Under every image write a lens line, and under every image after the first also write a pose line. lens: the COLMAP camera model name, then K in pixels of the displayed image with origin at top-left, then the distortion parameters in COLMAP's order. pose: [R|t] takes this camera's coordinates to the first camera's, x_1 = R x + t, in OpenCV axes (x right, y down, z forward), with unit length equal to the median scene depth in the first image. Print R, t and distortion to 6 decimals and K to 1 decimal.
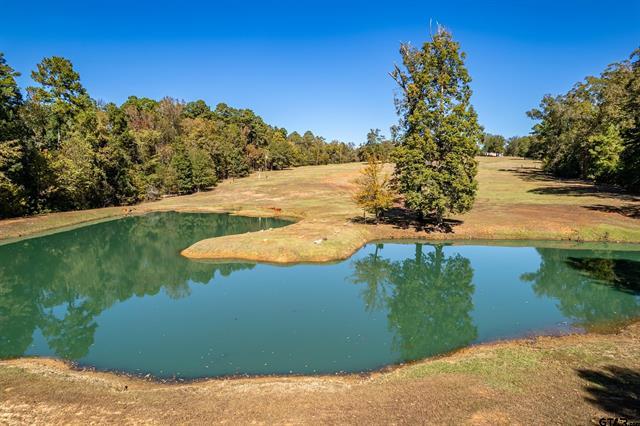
lens RADIAL K [[413.2, 0, 319.5], [0, 413.2, 212.6], [0, 0, 1]] dist [-0.023221, -0.002648]
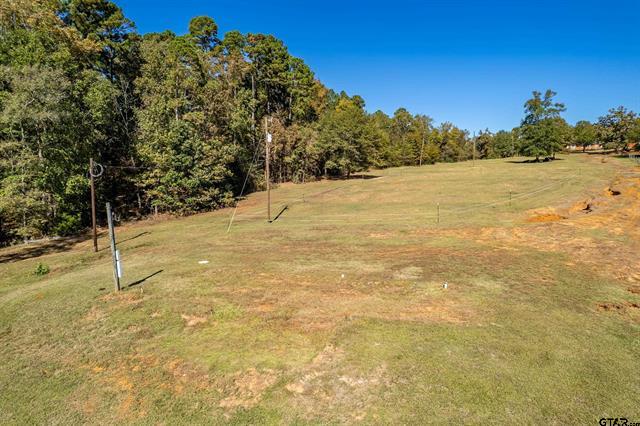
lens RADIAL K [[413.2, 0, 320.5], [0, 413.2, 212.4], [0, 0, 1]] dist [-0.023221, -0.002648]
pose [[0.981582, 0.012029, -0.190660, -0.031451], [-0.011737, 0.999928, 0.002666, -0.055424], [0.190678, -0.000379, 0.981653, 0.467204]]
